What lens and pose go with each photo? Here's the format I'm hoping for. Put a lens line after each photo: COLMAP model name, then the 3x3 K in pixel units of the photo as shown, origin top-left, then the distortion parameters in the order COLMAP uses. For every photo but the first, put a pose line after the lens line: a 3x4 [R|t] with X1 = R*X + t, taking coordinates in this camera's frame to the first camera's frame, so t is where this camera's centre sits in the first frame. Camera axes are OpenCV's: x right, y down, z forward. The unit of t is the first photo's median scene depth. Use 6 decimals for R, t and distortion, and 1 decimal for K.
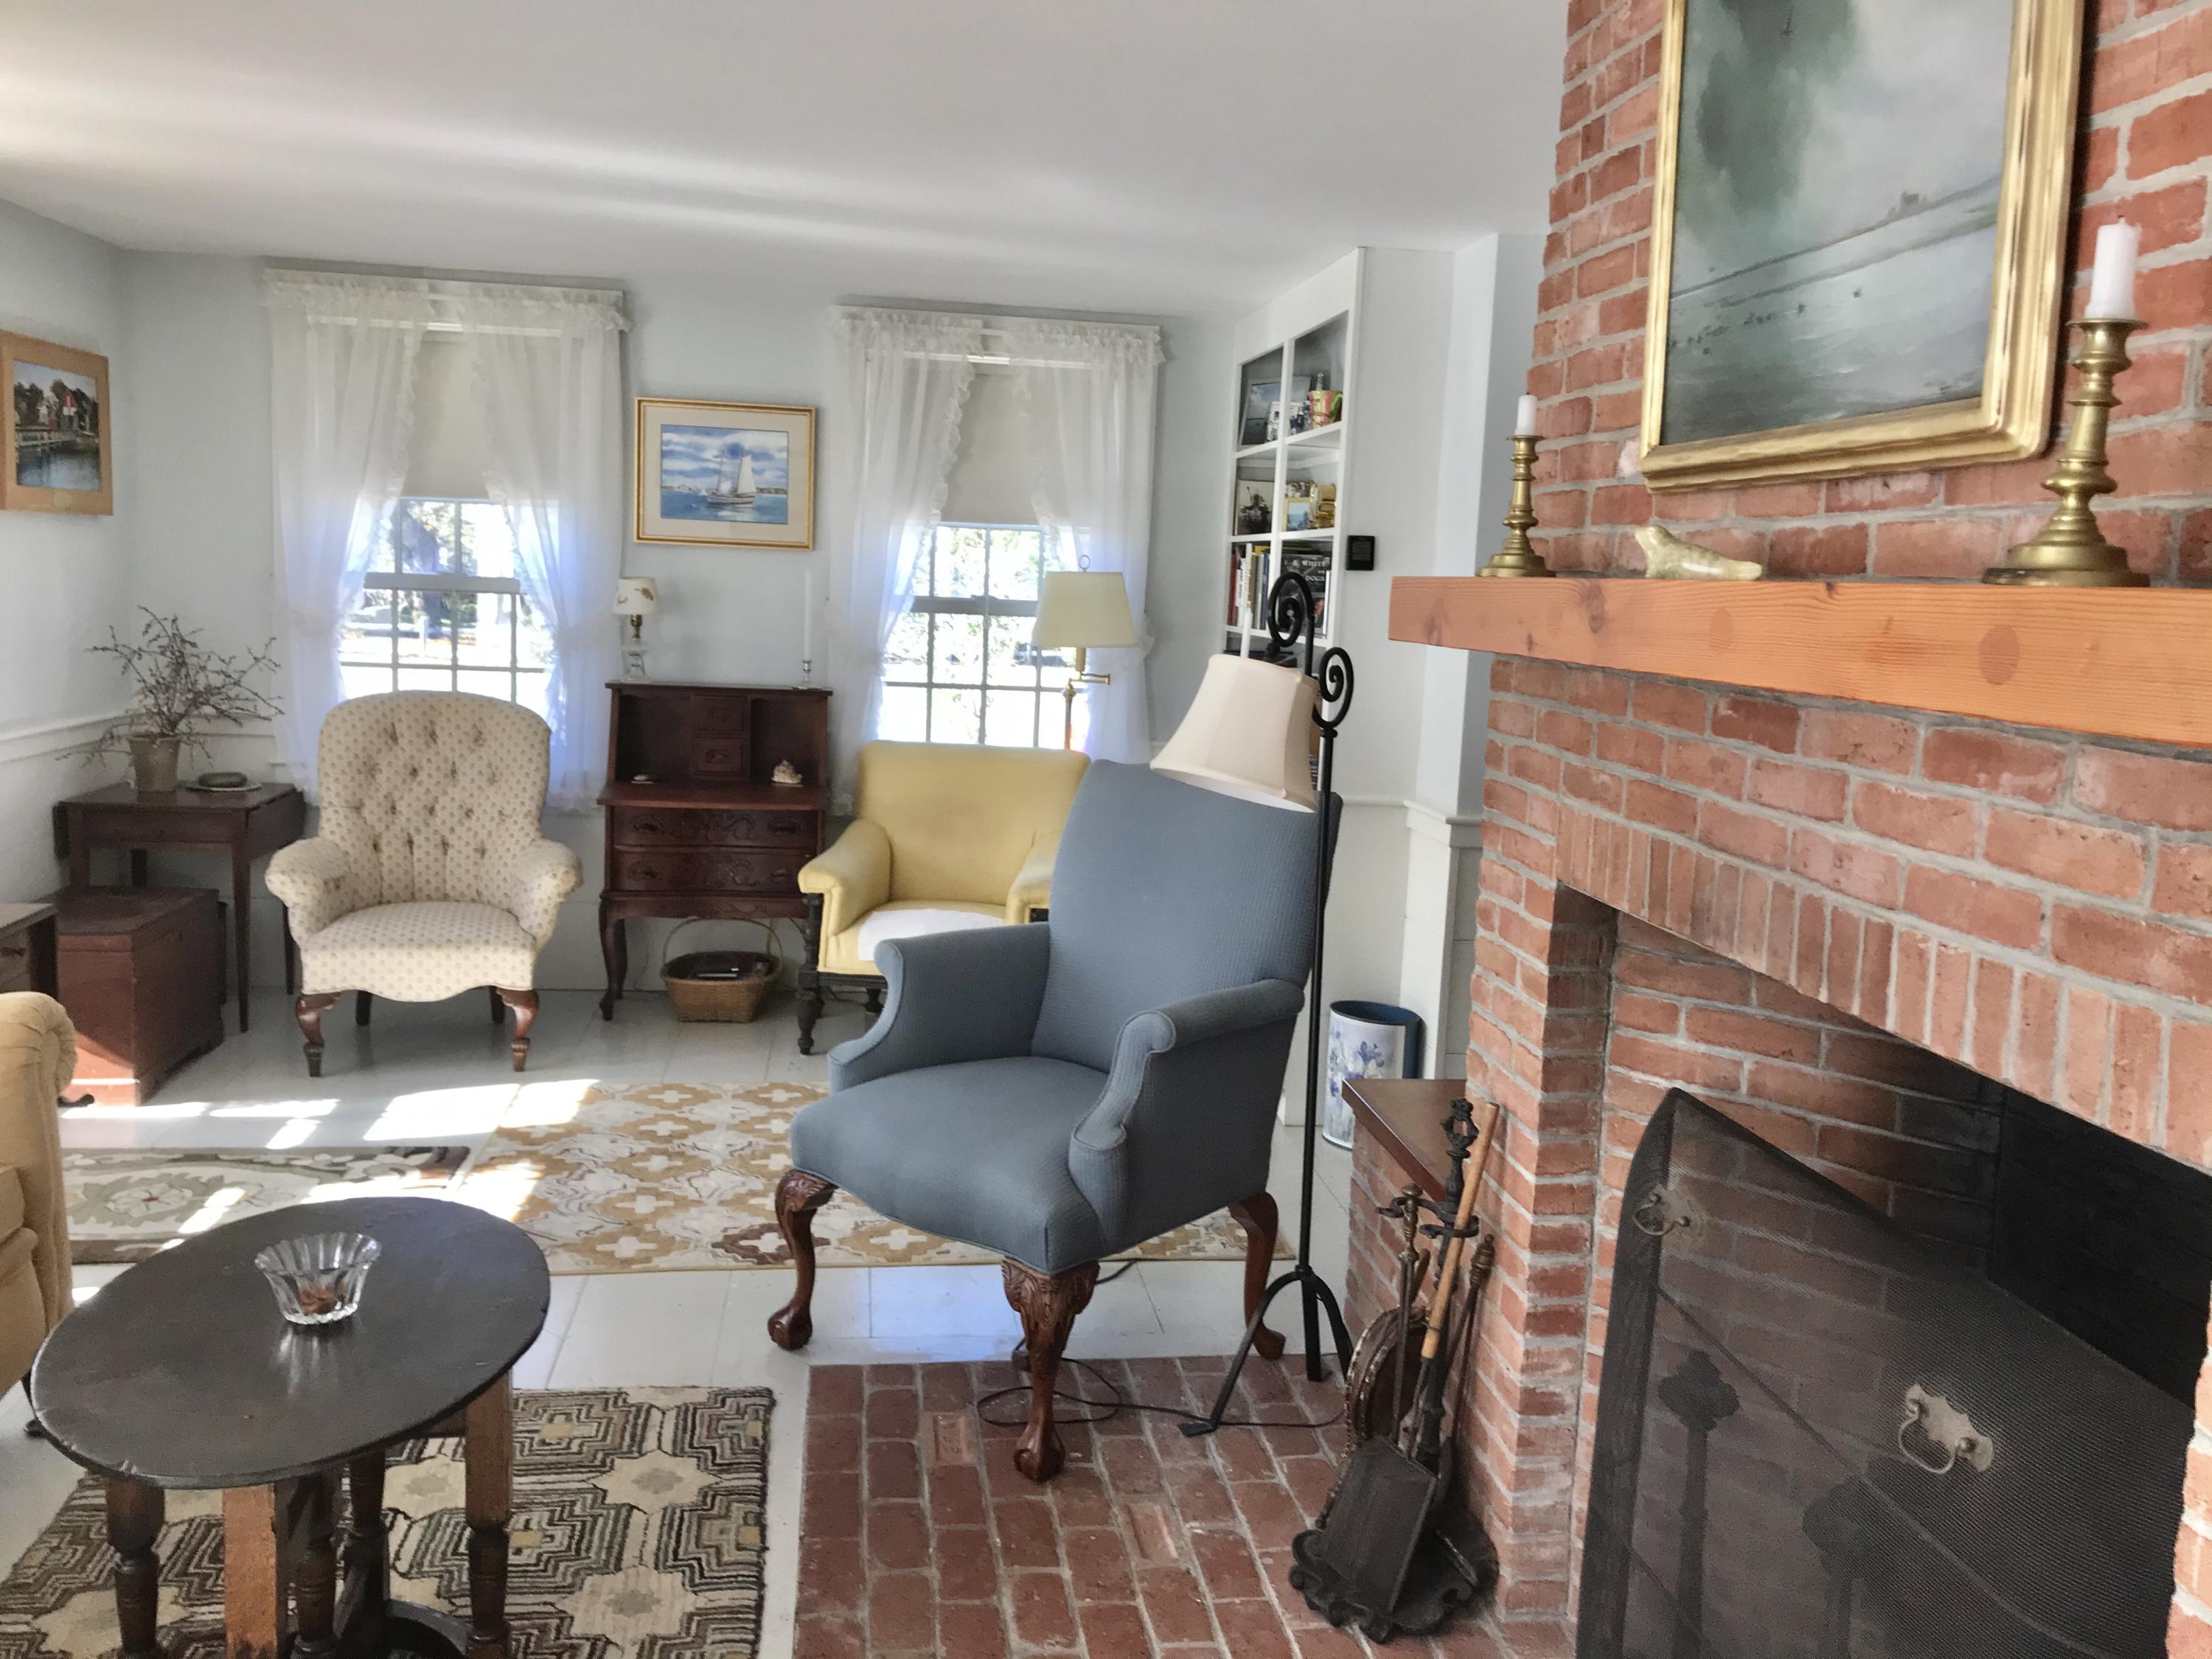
lens RADIAL K [[1939.1, 0, 1107.3], [0, 1939.1, 821.2], [0, 0, 1]] dist [0.044528, 0.001275]
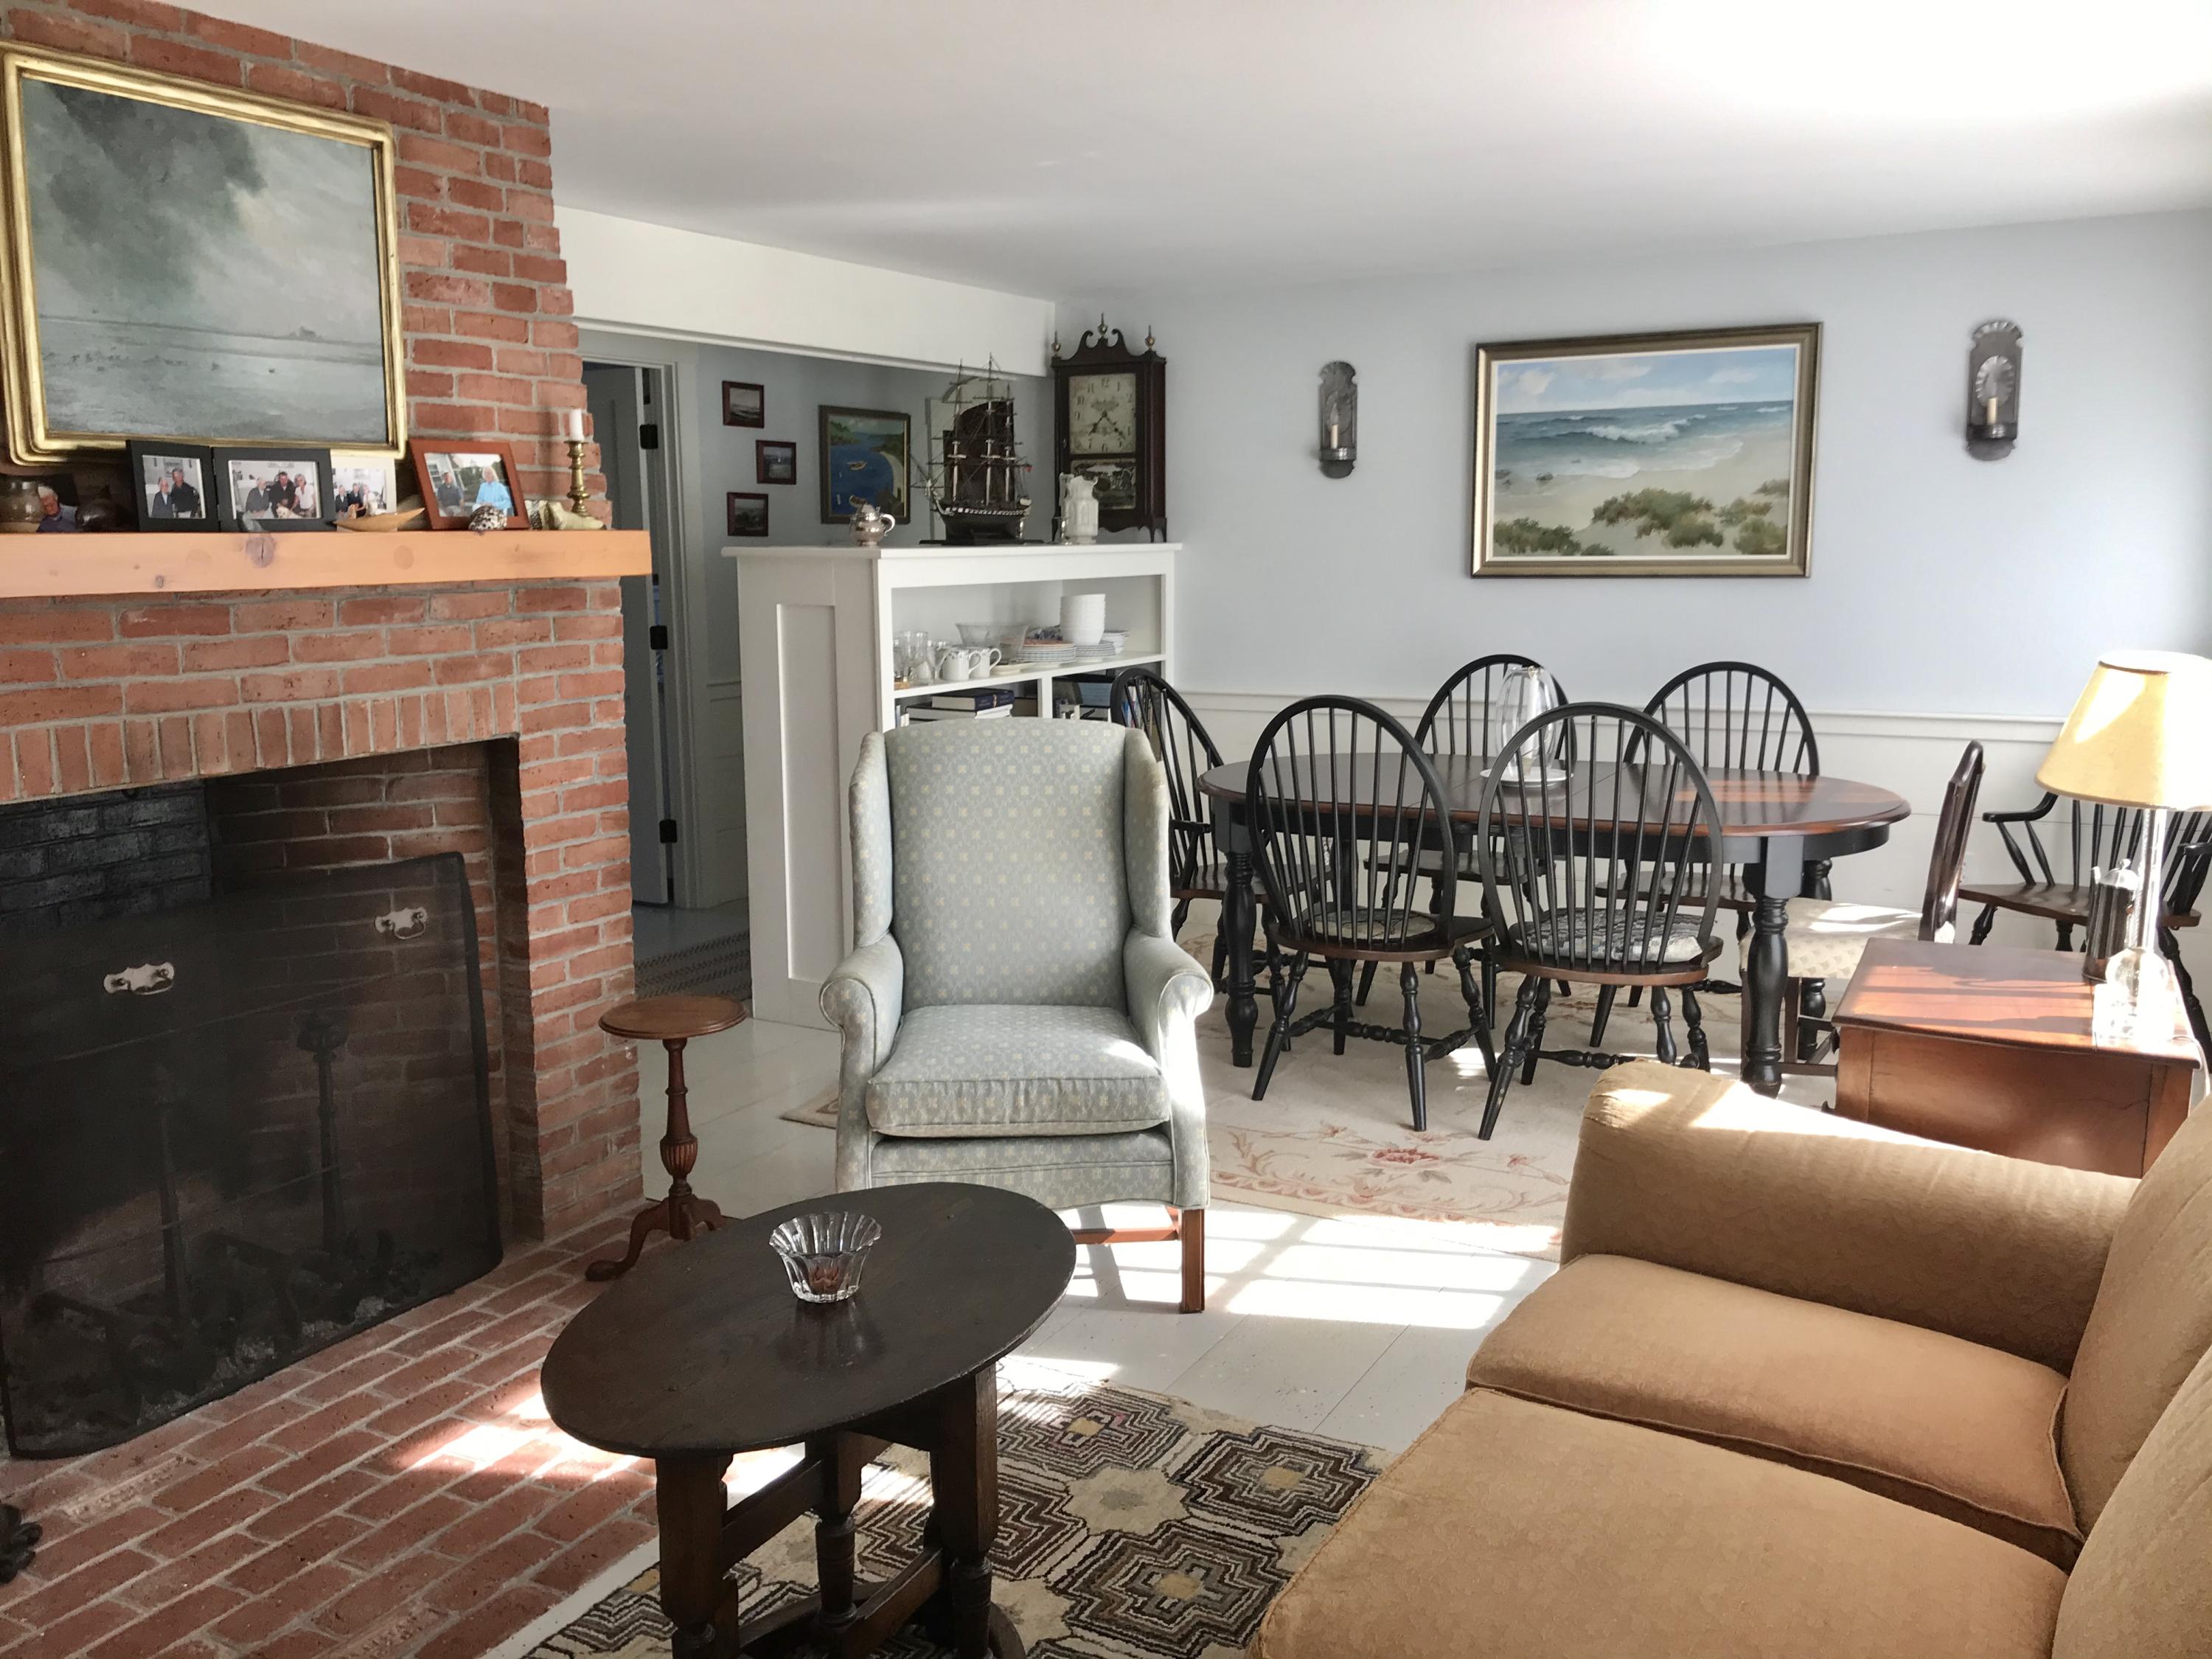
lens RADIAL K [[1939.1, 0, 1107.3], [0, 1939.1, 821.2], [0, 0, 1]] dist [0.044528, 0.001275]
pose [[-0.815297, -0.122721, 0.565889, -1.401267], [0.048203, 0.959507, 0.277531, -0.352725], [-0.577033, 0.253548, -0.776367, 2.175222]]
